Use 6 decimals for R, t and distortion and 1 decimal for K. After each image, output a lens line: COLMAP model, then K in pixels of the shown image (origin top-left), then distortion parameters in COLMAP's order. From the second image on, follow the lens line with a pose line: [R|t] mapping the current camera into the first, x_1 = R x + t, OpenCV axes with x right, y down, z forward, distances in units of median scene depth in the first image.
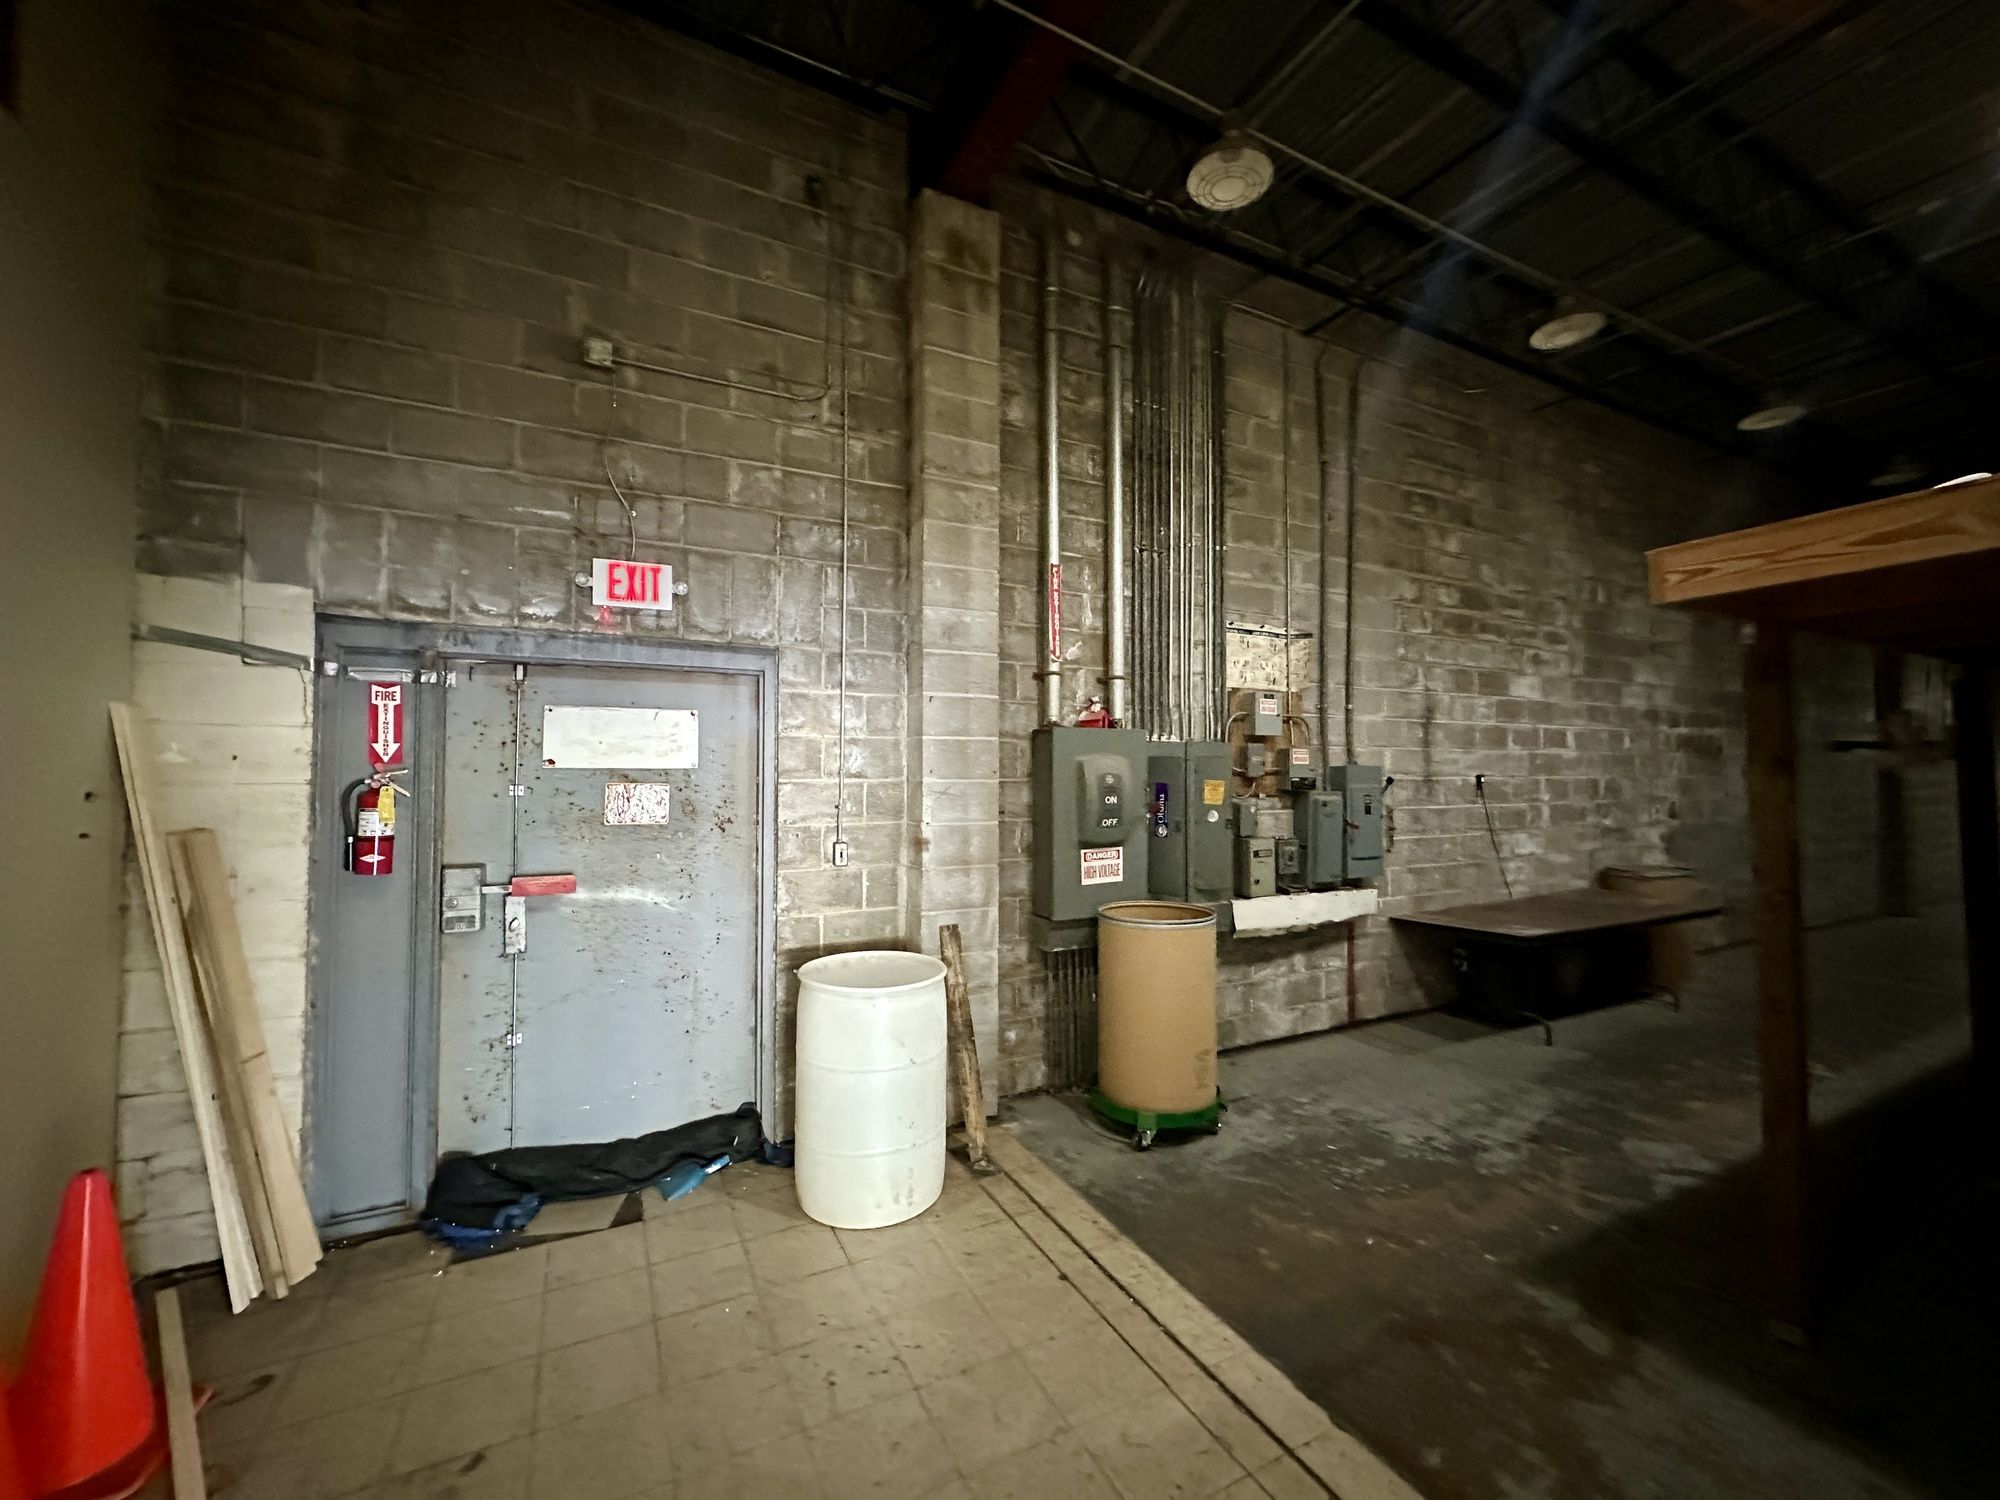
lens RADIAL K [[792.7, 0, 1004.3], [0, 792.7, 747.8], [0, 0, 1]] dist [-0.002398, 0.000713]
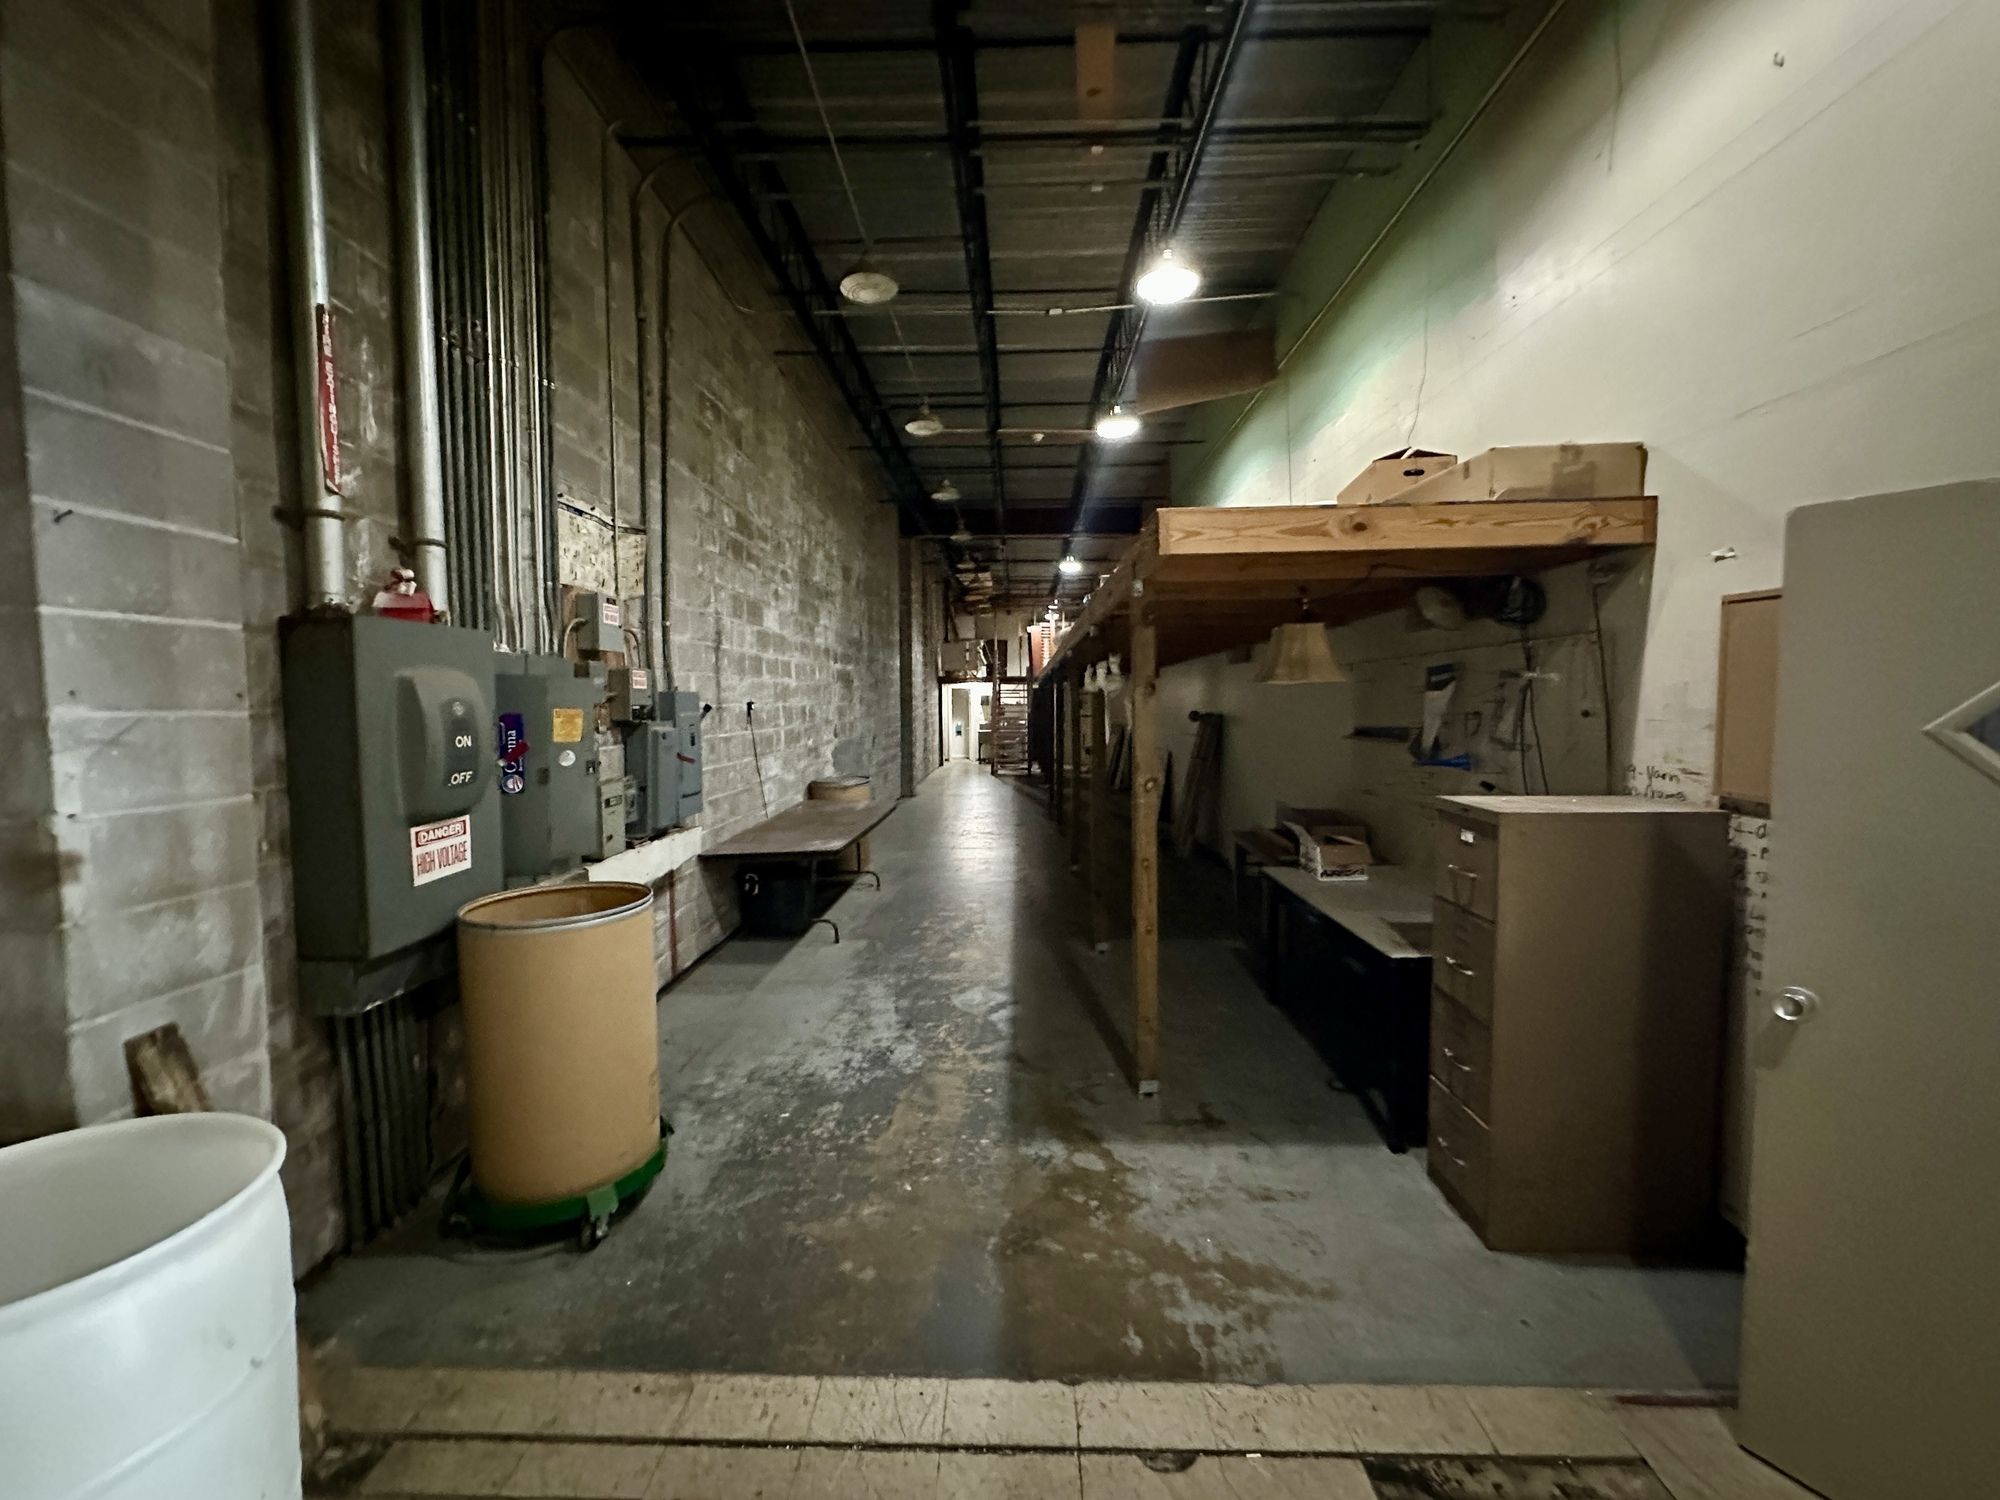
lens RADIAL K [[792.7, 0, 1000.4], [0, 792.7, 745.5], [0, 0, 1]] dist [-0.002398, 0.000713]
pose [[0.480937, -0.053065, 0.875148, -0.213719], [-0.019377, 0.997280, 0.071119, 0.017328], [-0.876541, -0.051162, 0.478601, 0.349105]]
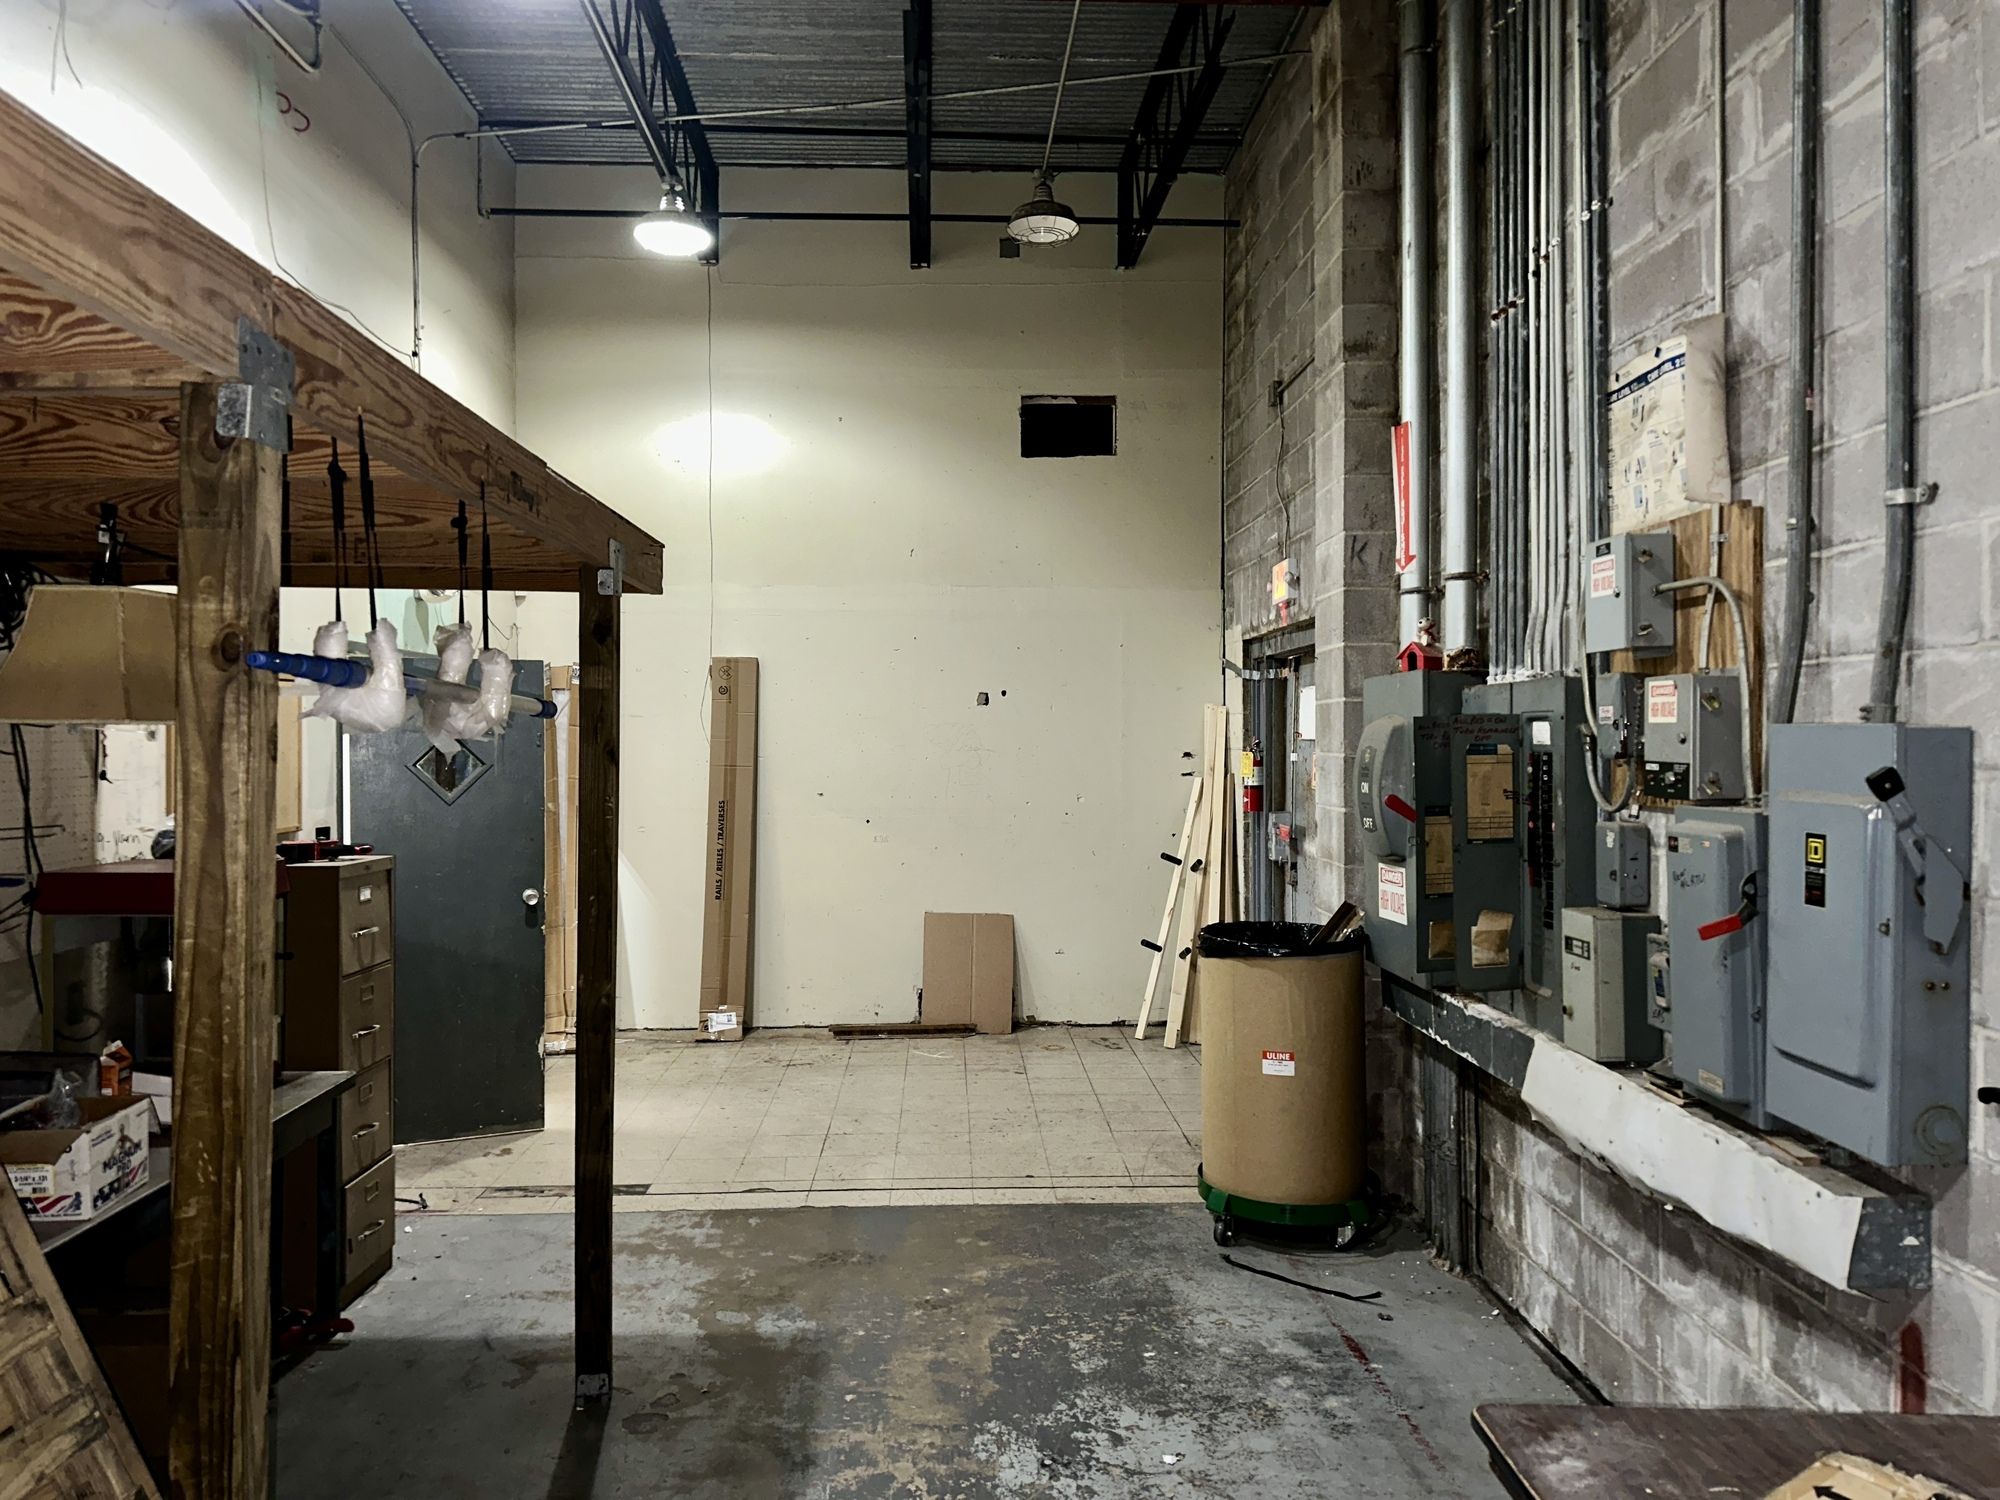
lens RADIAL K [[1408.7, 0, 993.3], [0, 1408.7, 742.3], [0, 0, 1]] dist [0.038656, -0.035751]
pose [[-0.430138, 0.001822, -0.902761, 1.345403], [0.027633, 0.999556, -0.011149, 0.034576], [0.902340, -0.029742, -0.429997, 1.270183]]
